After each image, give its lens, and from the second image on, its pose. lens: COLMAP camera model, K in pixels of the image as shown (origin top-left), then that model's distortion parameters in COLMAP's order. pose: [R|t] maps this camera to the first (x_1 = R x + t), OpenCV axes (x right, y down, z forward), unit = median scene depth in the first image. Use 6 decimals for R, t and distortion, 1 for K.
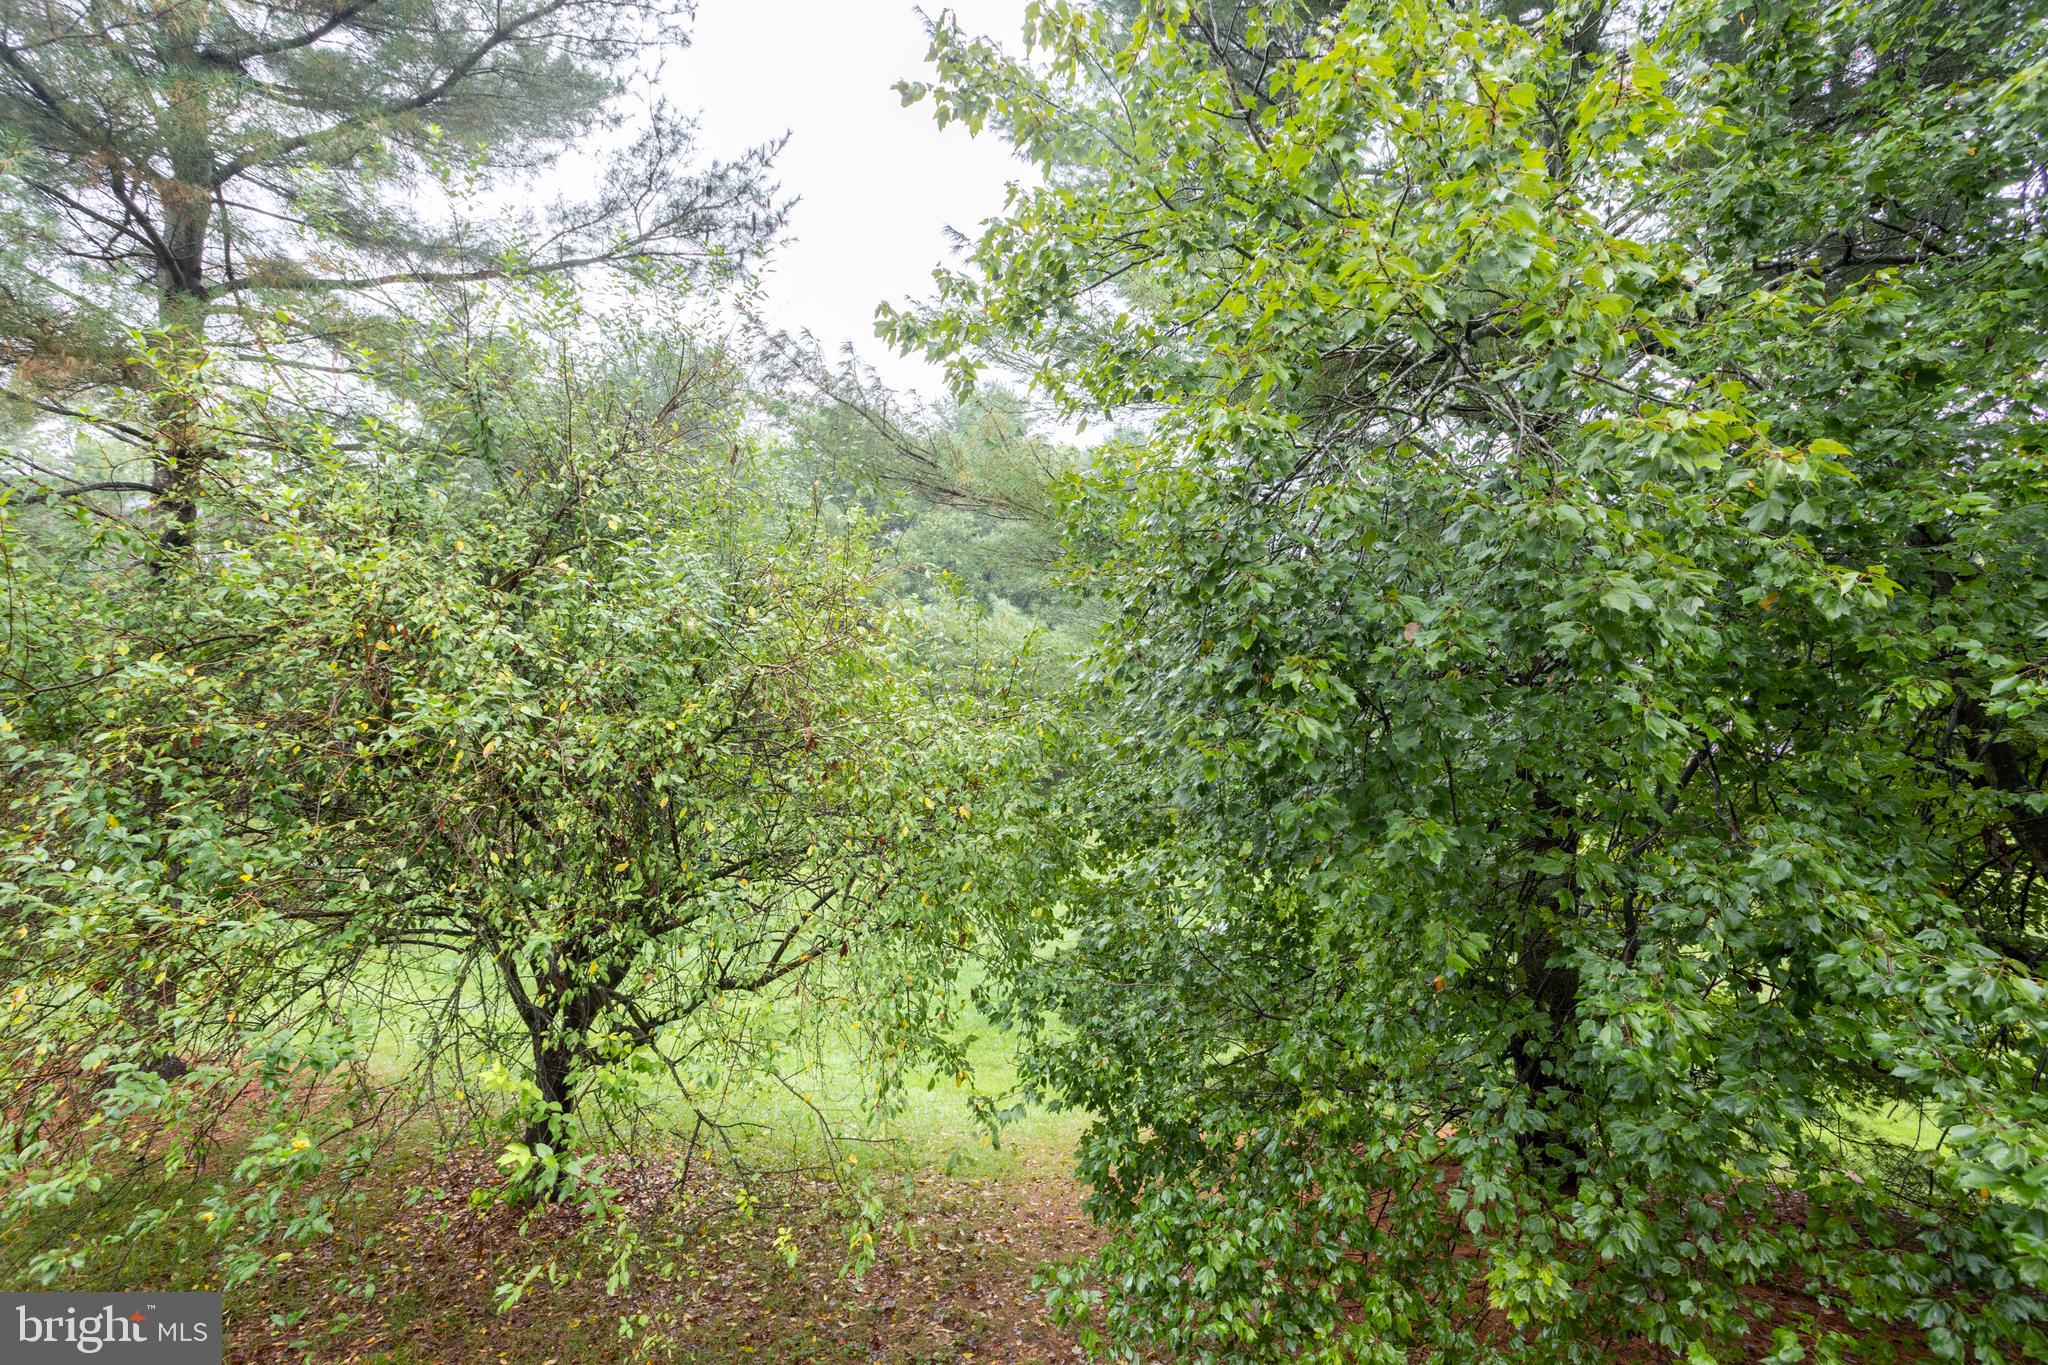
lens RADIAL K [[1012.5, 0, 1038.0], [0, 1012.5, 680.0], [0, 0, 1]] dist [-0.037701, 0.026649]
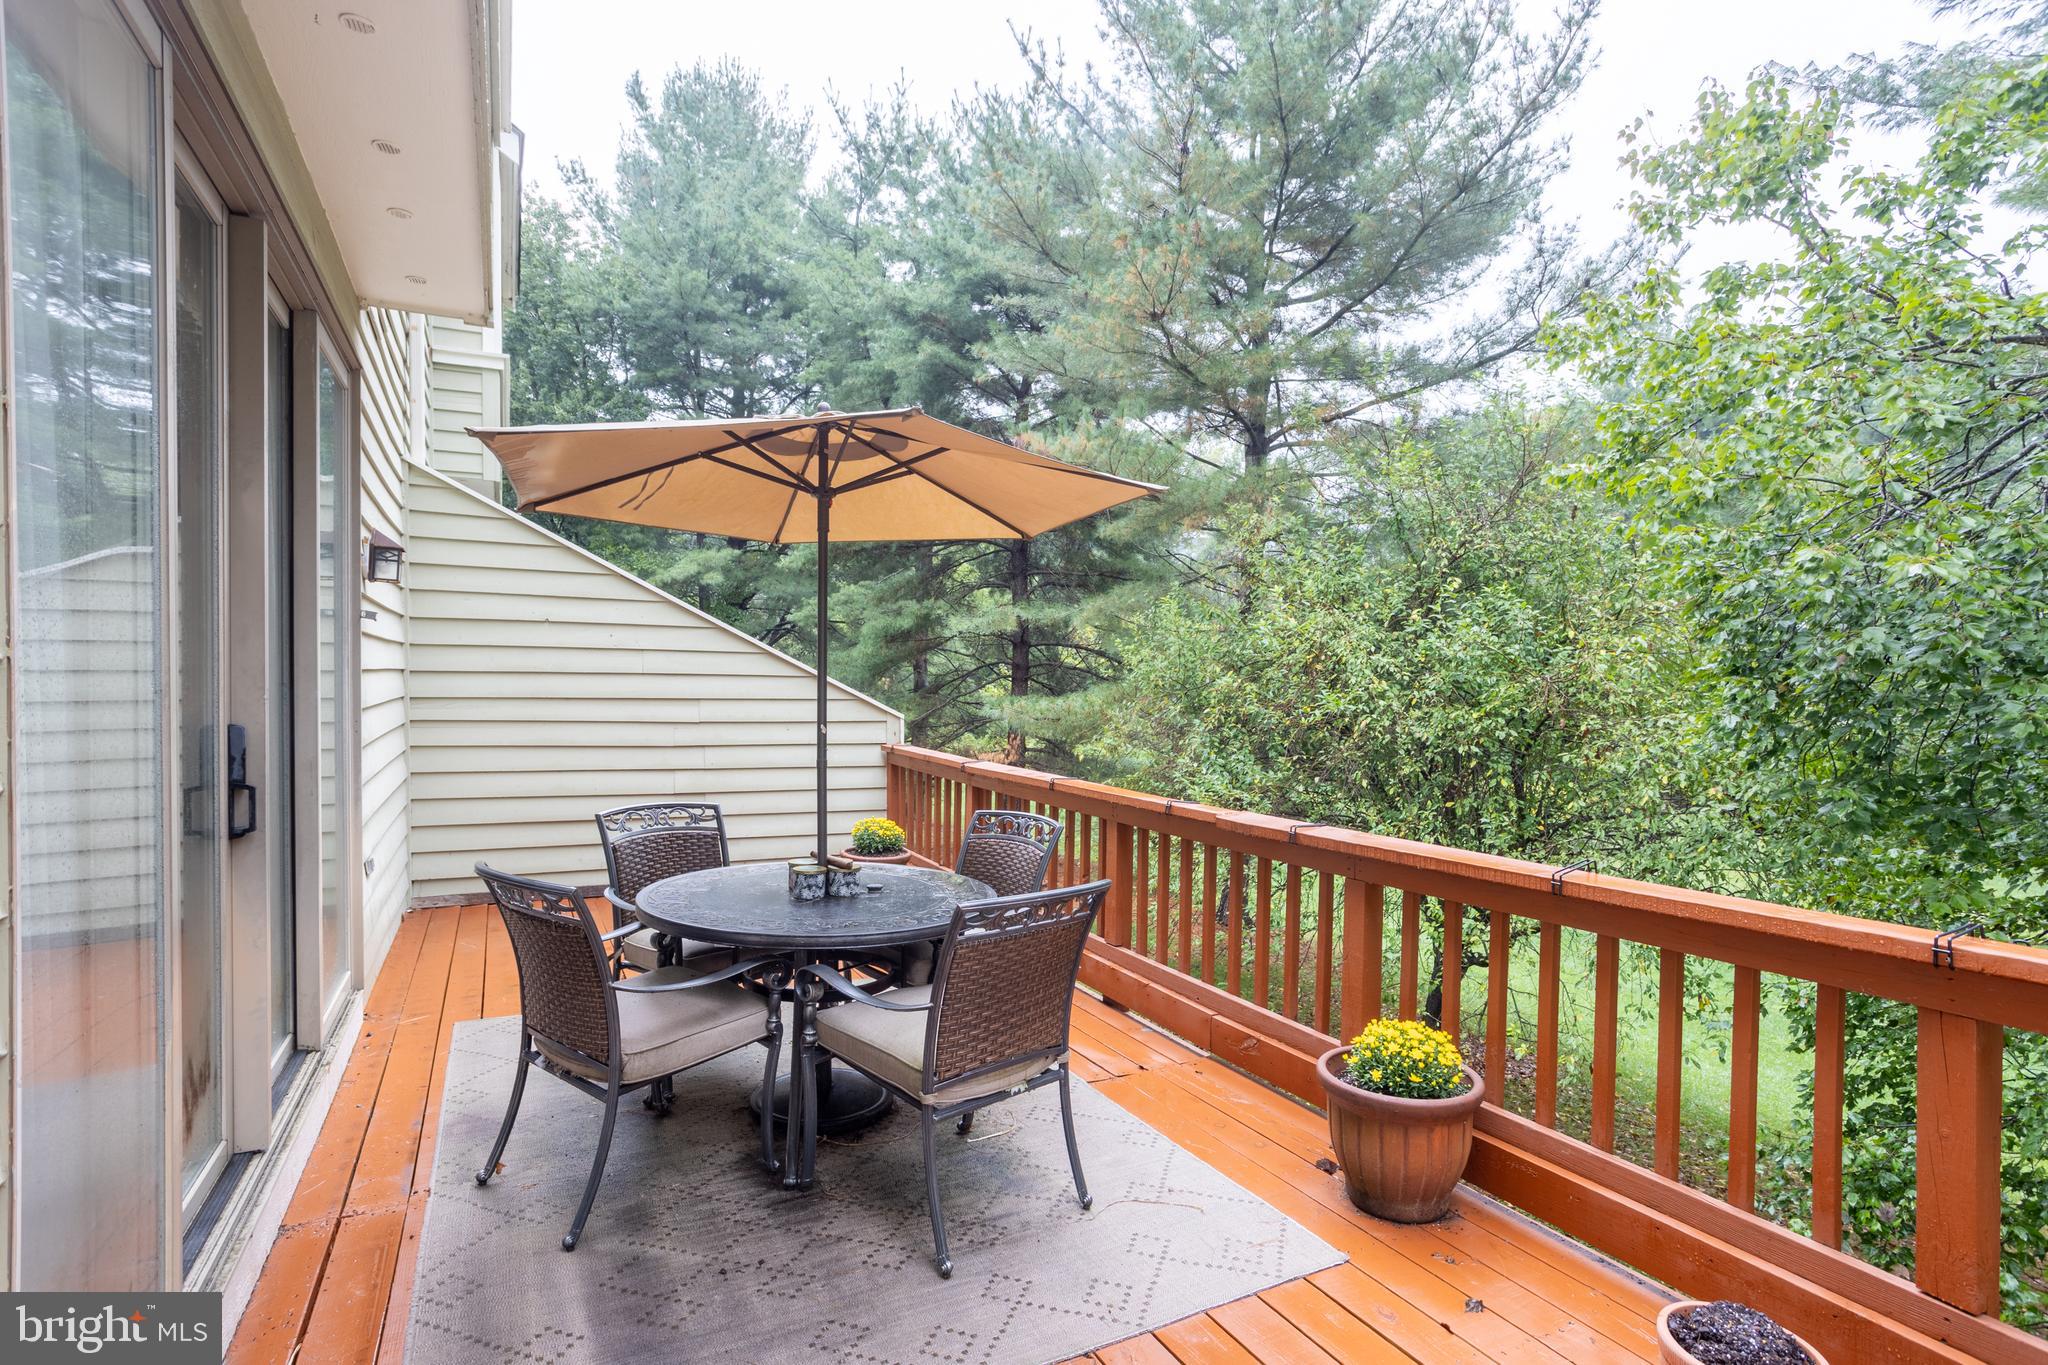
lens RADIAL K [[1012.5, 0, 1025.0], [0, 1012.5, 684.3], [0, 0, 1]] dist [-0.037701, 0.026649]
pose [[0.572846, 0.004851, -0.819649, 0.500216], [-0.002095, 0.999988, 0.004454, -0.008540], [0.819660, -0.000835, 0.572849, -0.454075]]
